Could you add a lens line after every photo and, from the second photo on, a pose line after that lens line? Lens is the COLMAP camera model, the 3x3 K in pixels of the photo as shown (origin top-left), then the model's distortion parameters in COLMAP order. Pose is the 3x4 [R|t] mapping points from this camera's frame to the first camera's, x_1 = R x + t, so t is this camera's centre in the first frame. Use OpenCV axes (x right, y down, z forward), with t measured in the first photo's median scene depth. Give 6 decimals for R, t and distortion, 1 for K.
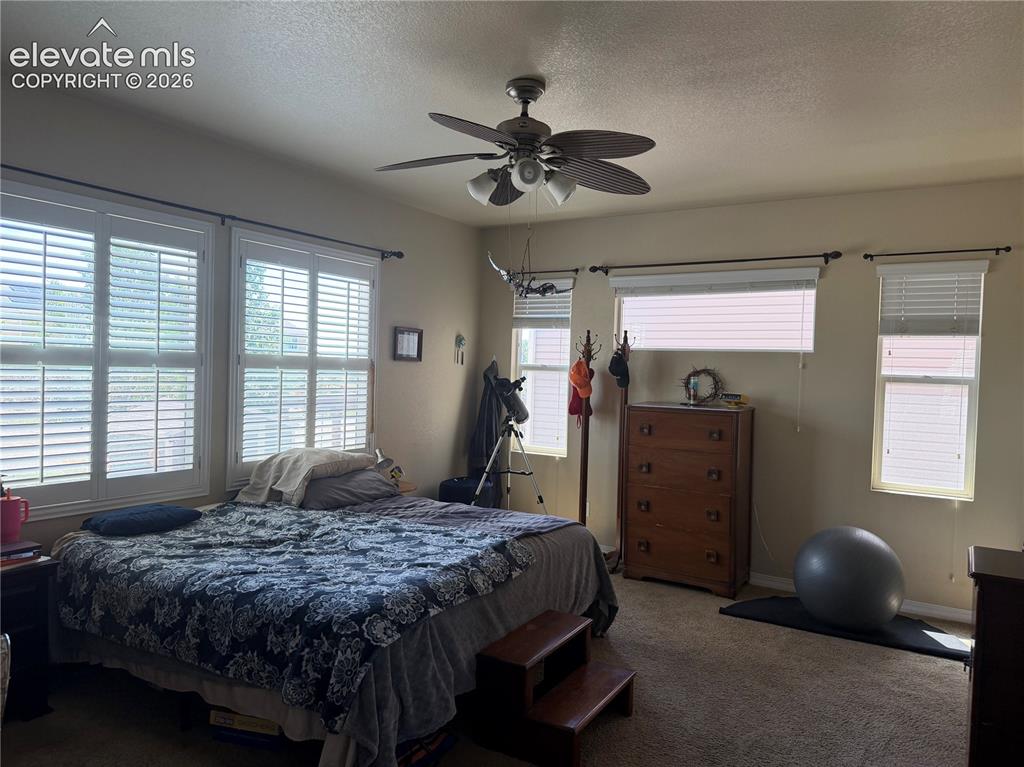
lens RADIAL K [[714.7, 0, 509.4], [0, 714.7, 388.6], [0, 0, 1]] dist [0.023055, -0.032691]
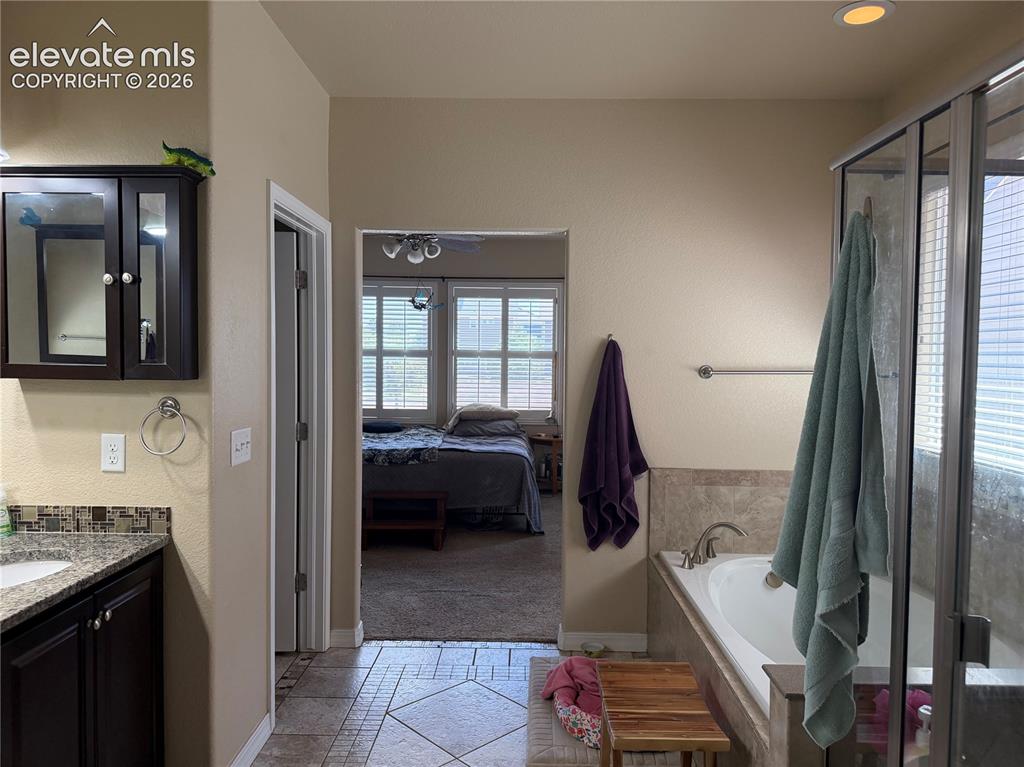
lens RADIAL K [[714.7, 0, 516.6], [0, 714.7, 382.8], [0, 0, 1]] dist [0.023055, -0.032691]
pose [[0.523213, 0.016938, -0.852034, 1.275259], [-0.020599, 0.999762, 0.007225, 0.020144], [0.851953, 0.013771, 0.523437, 0.178249]]
